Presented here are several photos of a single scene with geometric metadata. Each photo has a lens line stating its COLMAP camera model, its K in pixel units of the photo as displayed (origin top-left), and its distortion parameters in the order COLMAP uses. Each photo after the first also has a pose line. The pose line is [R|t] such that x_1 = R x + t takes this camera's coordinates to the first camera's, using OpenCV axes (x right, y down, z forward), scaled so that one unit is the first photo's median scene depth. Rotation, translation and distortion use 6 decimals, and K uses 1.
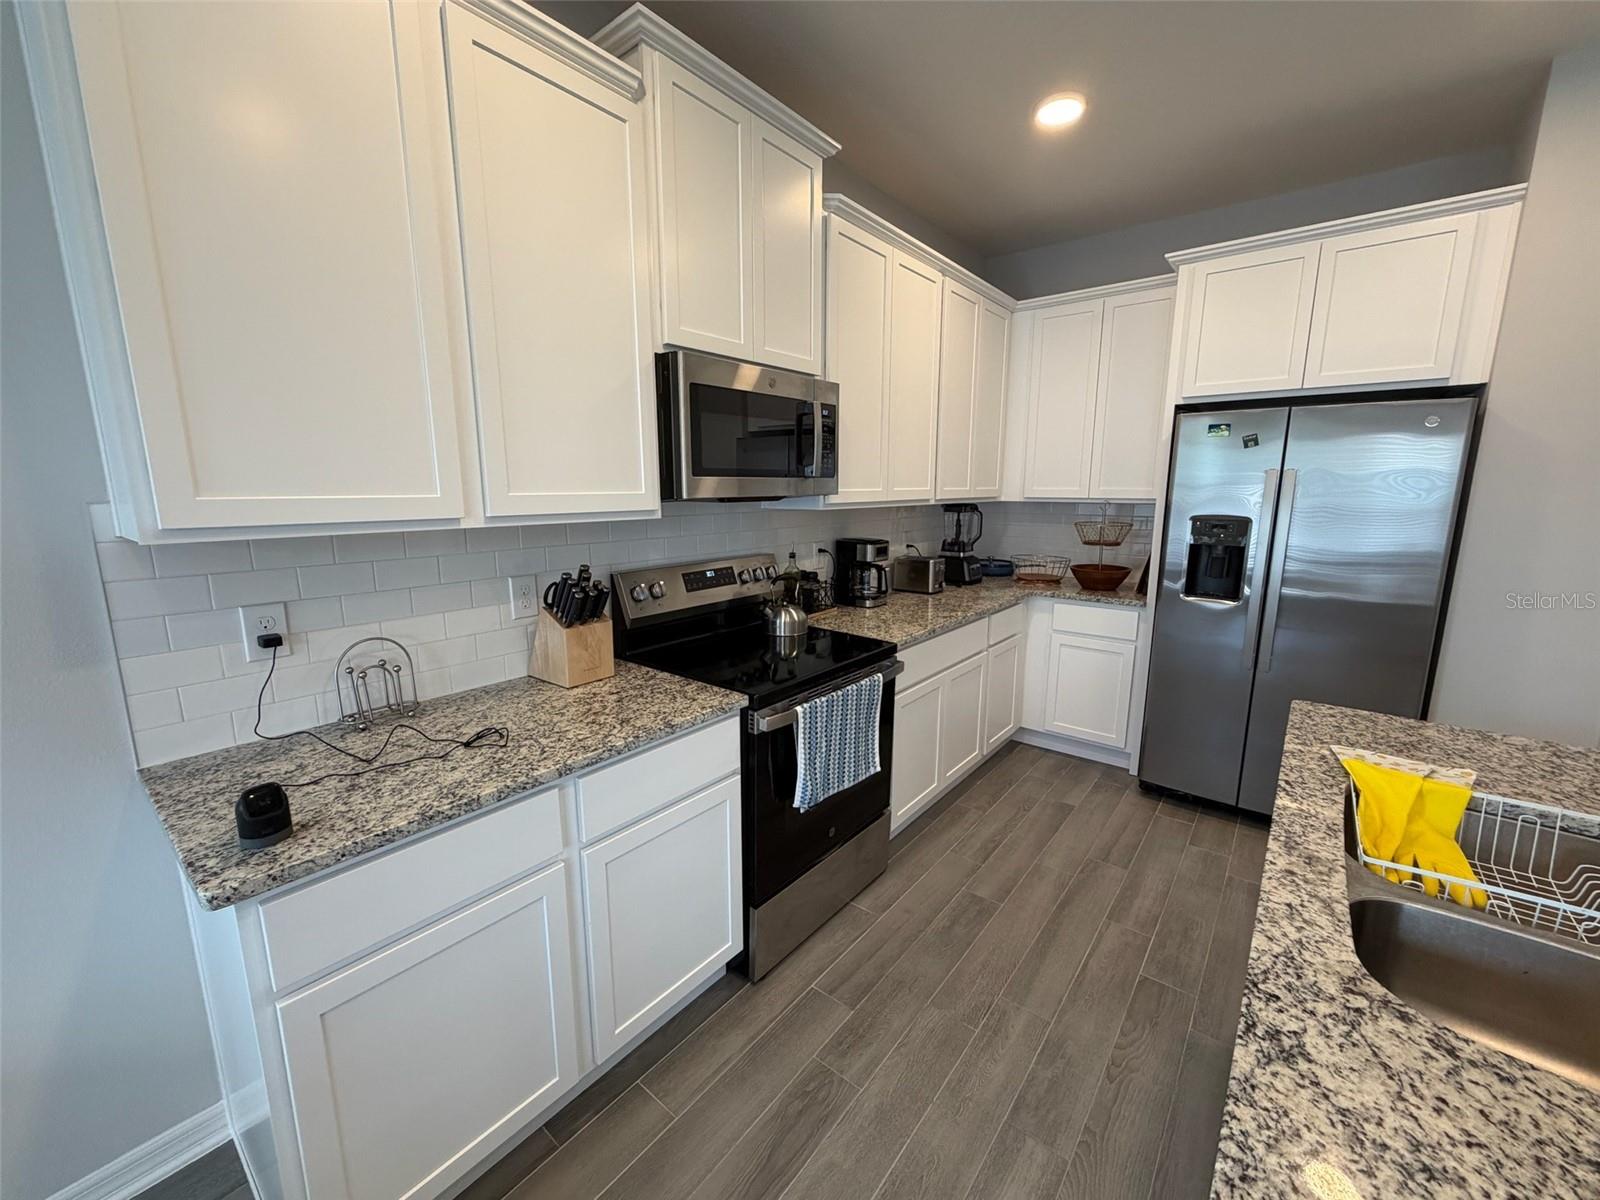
lens RADIAL K [[637.7, 0, 796.0], [0, 637.7, 600.5], [0, 0, 1]] dist [-0.000120, 0.000181]
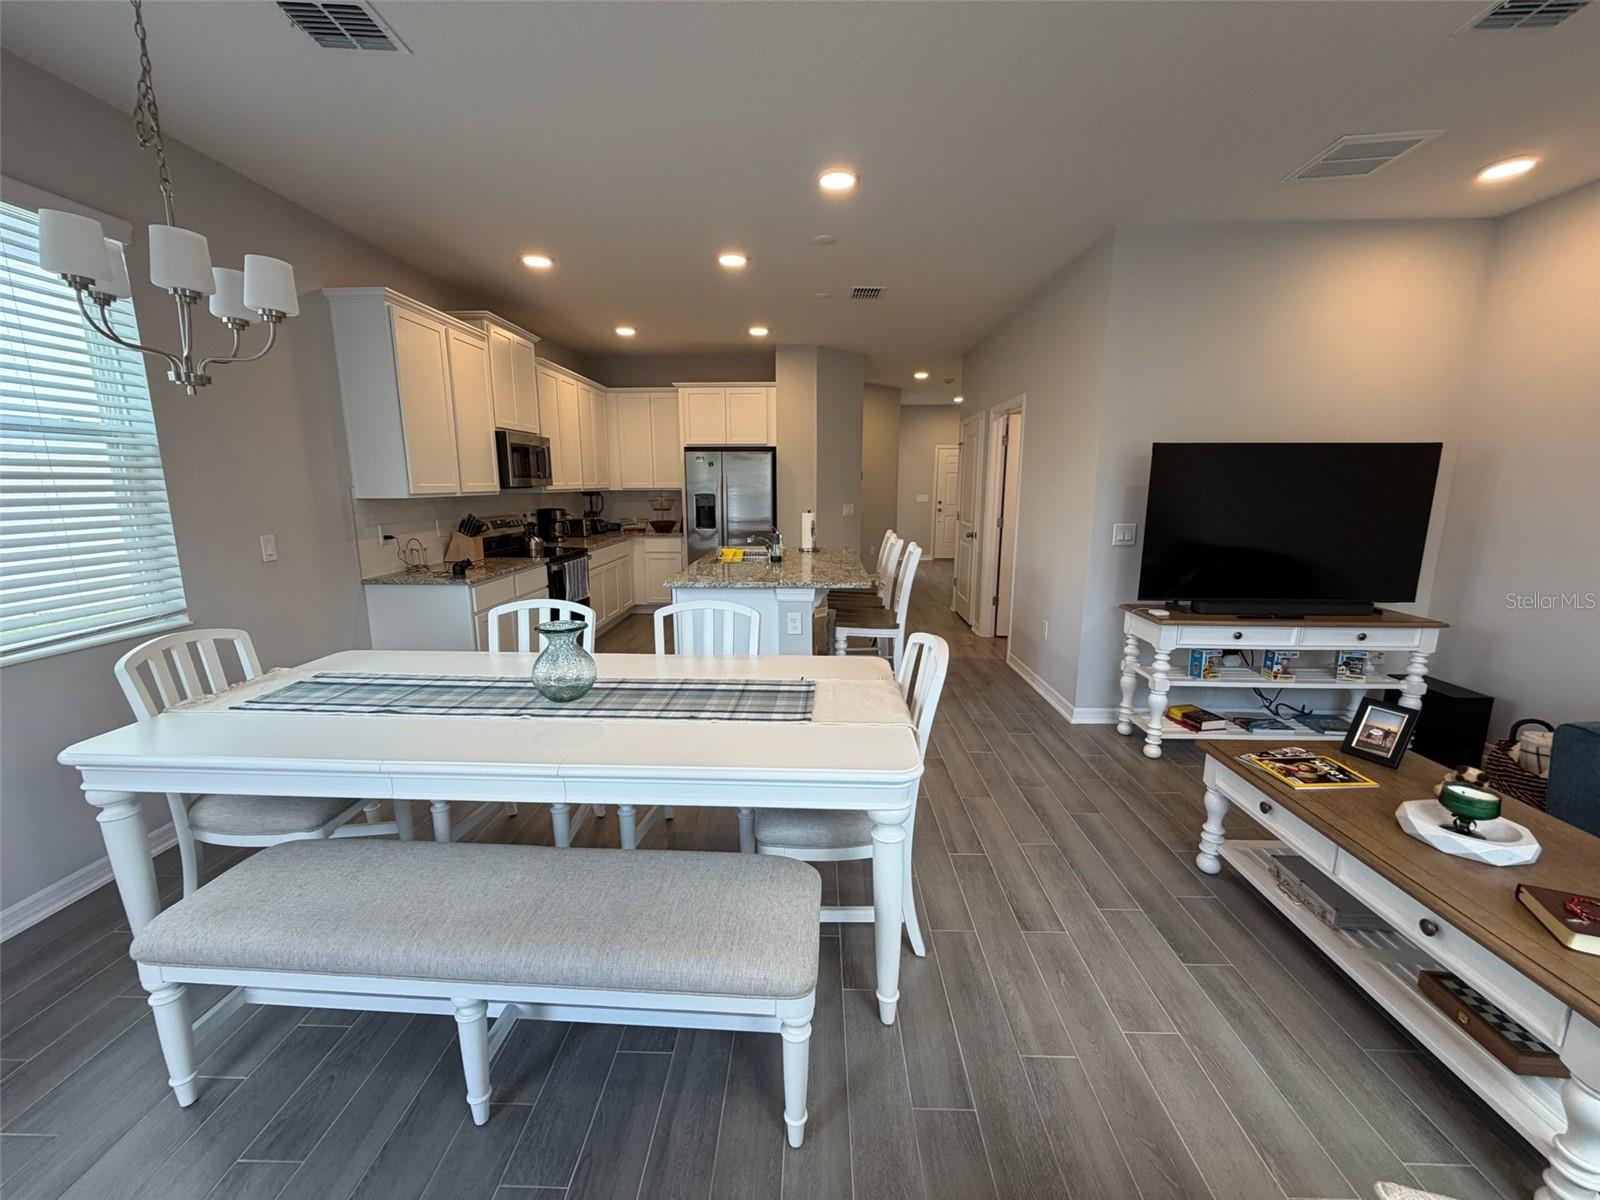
lens RADIAL K [[637.7, 0, 796.0], [0, 637.7, 600.5], [0, 0, 1]] dist [-0.000120, 0.000181]
pose [[0.796604, -0.110578, 0.594302, -0.585389], [0.108830, 0.993297, 0.038940, 0.226416], [-0.594624, 0.033658, 0.803299, -1.220669]]
